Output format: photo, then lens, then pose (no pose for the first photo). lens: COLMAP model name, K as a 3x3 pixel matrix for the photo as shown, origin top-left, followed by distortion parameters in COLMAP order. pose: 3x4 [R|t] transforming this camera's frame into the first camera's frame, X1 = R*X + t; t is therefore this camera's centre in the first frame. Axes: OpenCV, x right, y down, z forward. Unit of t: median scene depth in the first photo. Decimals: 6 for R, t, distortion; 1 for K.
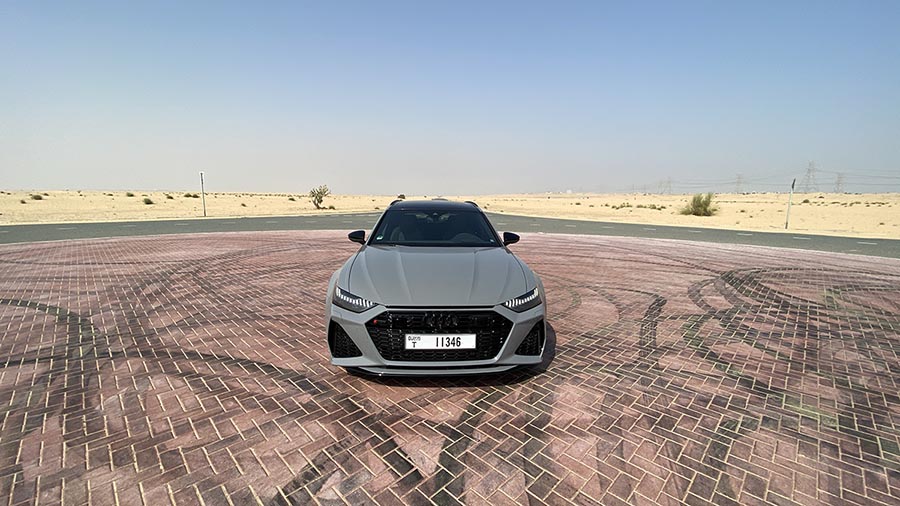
lens RADIAL K [[369.7, 0, 449.3], [0, 369.7, 236.8], [0, 0, 1]] dist [0.024914, -0.024335]
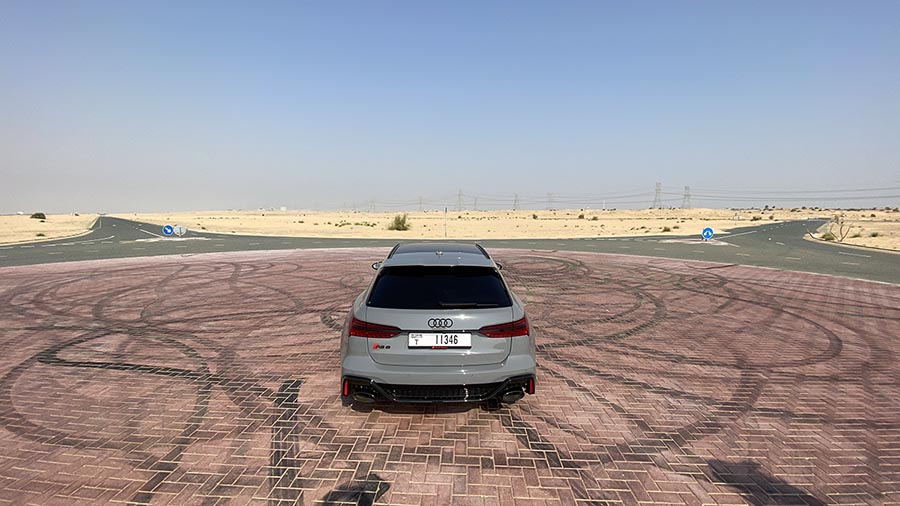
lens RADIAL K [[364.9, 0, 452.5], [0, 364.9, 249.9], [0, 0, 1]] dist [0.025614, -0.023096]
pose [[0.738158, -0.071599, 0.670818, -1.014839], [0.077831, 0.996751, 0.020742, 0.031895], [-0.670123, 0.036899, 0.741332, -1.361473]]
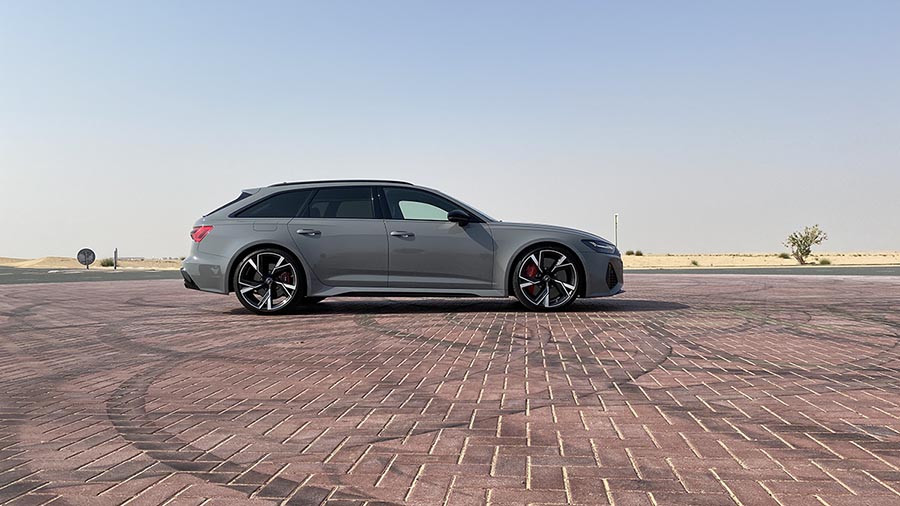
lens RADIAL K [[693.6, 0, 453.0], [0, 693.6, 235.2], [0, 0, 1]] dist [0.005122, 0.005100]
pose [[0.626271, -0.046778, -0.778201, 2.009938], [-0.065223, 0.991555, -0.112092, 0.467973], [0.776872, 0.120956, 0.617931, -1.513306]]
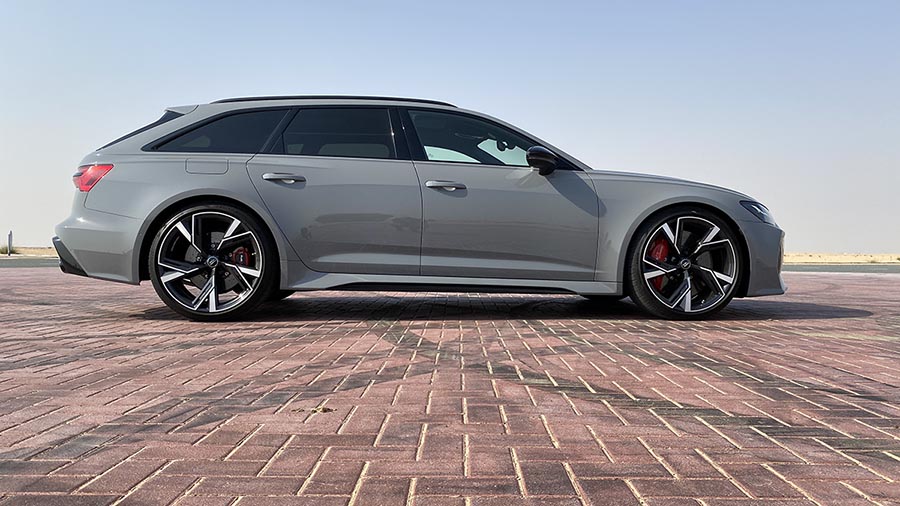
lens RADIAL K [[731.6, 0, 450.5], [0, 731.6, 229.0], [0, 0, 1]] dist [0.001842, -0.000139]
pose [[0.686671, -0.033692, -0.726187, 1.196280], [-0.073974, 0.990502, -0.115904, 0.466687], [0.723195, 0.133307, 0.677657, -1.187298]]
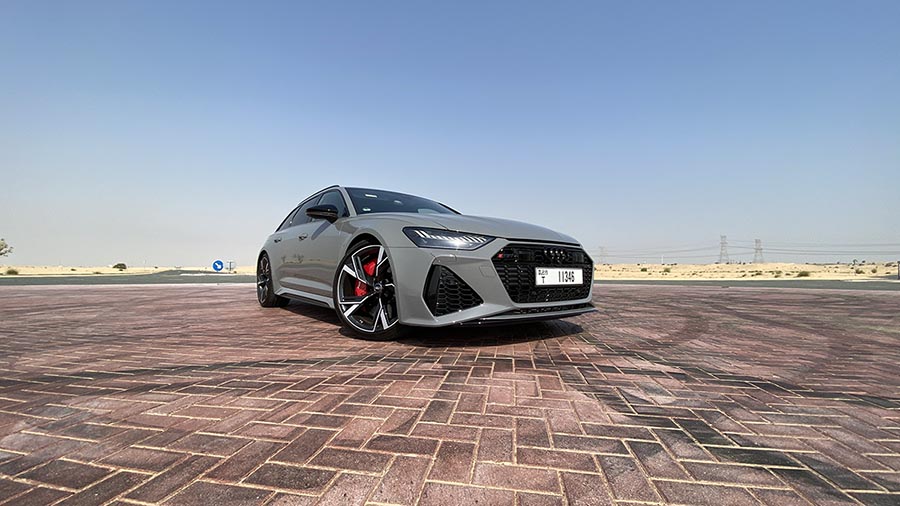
lens RADIAL K [[367.0, 0, 450.0], [0, 367.0, 253.0], [0, 0, 1]] dist [0.023732, -0.023258]
pose [[0.818241, 0.020833, 0.574498, -0.619615], [0.065384, 0.989486, -0.129006, 0.261086], [-0.571146, 0.143121, 0.808275, 0.333075]]
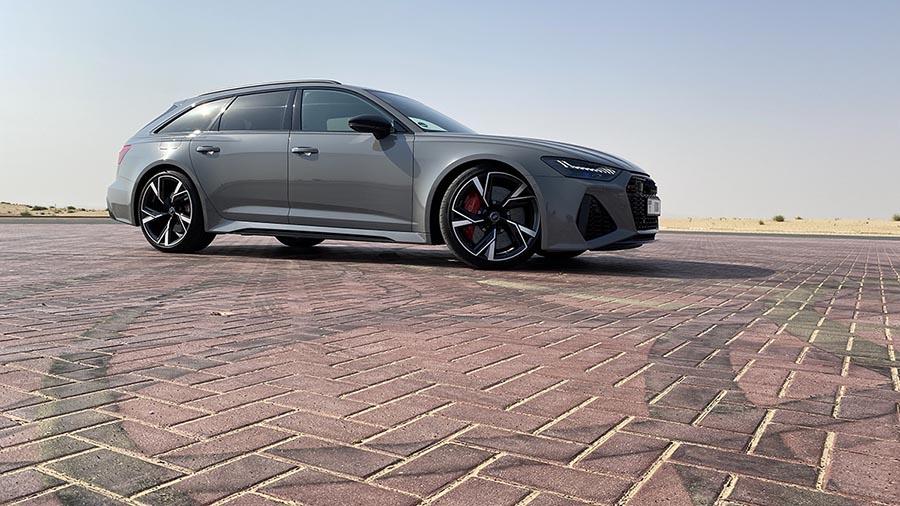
lens RADIAL K [[693.6, 0, 453.0], [0, 693.6, 235.2], [0, 0, 1]] dist [0.005122, 0.005100]
pose [[0.226494, 0.024460, -0.973705, 1.825743], [-0.114246, 0.993451, -0.001619, 0.384724], [0.967289, 0.111609, 0.227805, -0.300451]]
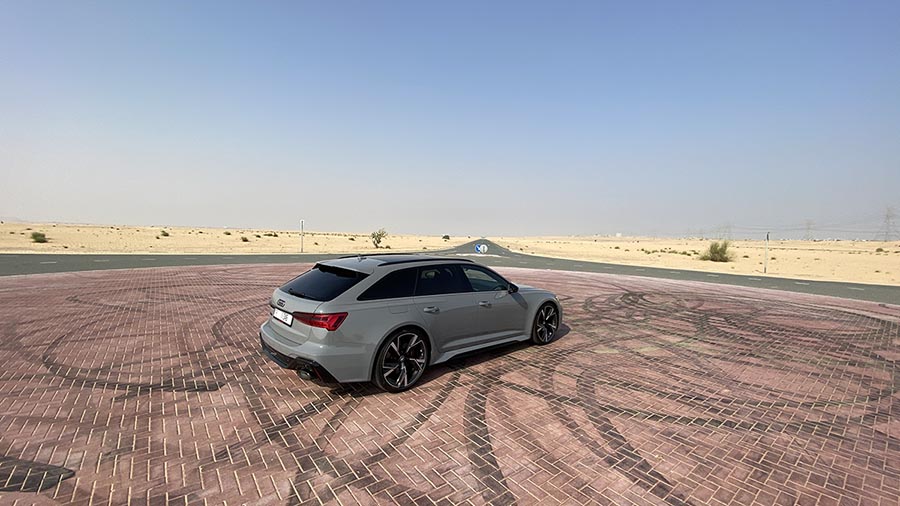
lens RADIAL K [[367.0, 0, 450.0], [0, 367.0, 253.0], [0, 0, 1]] dist [0.023732, -0.023258]
pose [[0.992872, 0.021847, -0.117165, 0.239911], [-0.029492, 0.997520, -0.063914, 0.121560], [0.115478, 0.066914, 0.991054, -1.834354]]
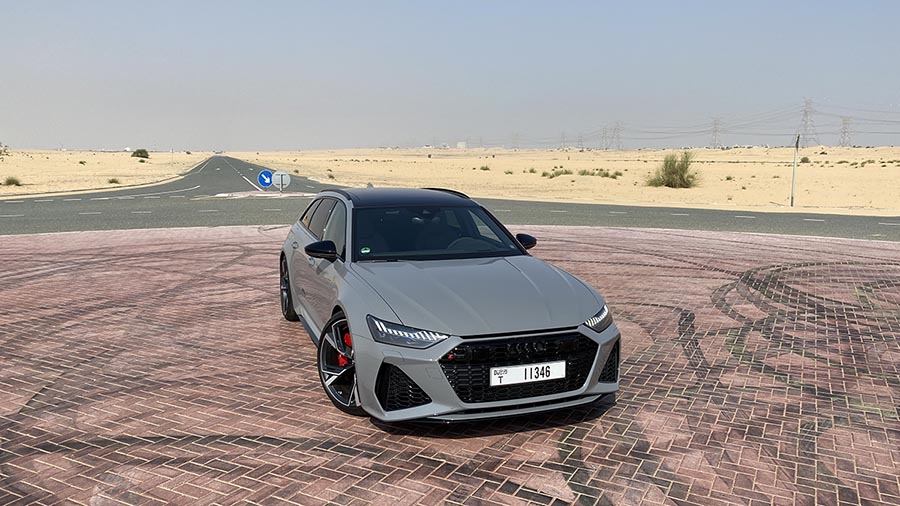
lens RADIAL K [[689.8, 0, 456.6], [0, 689.8, 260.9], [0, 0, 1]] dist [0.016546, -0.004327]
pose [[0.953895, -0.047971, 0.296281, -0.511722], [0.034013, 0.998063, 0.052091, -0.049306], [-0.298206, -0.039612, 0.953679, -0.359558]]
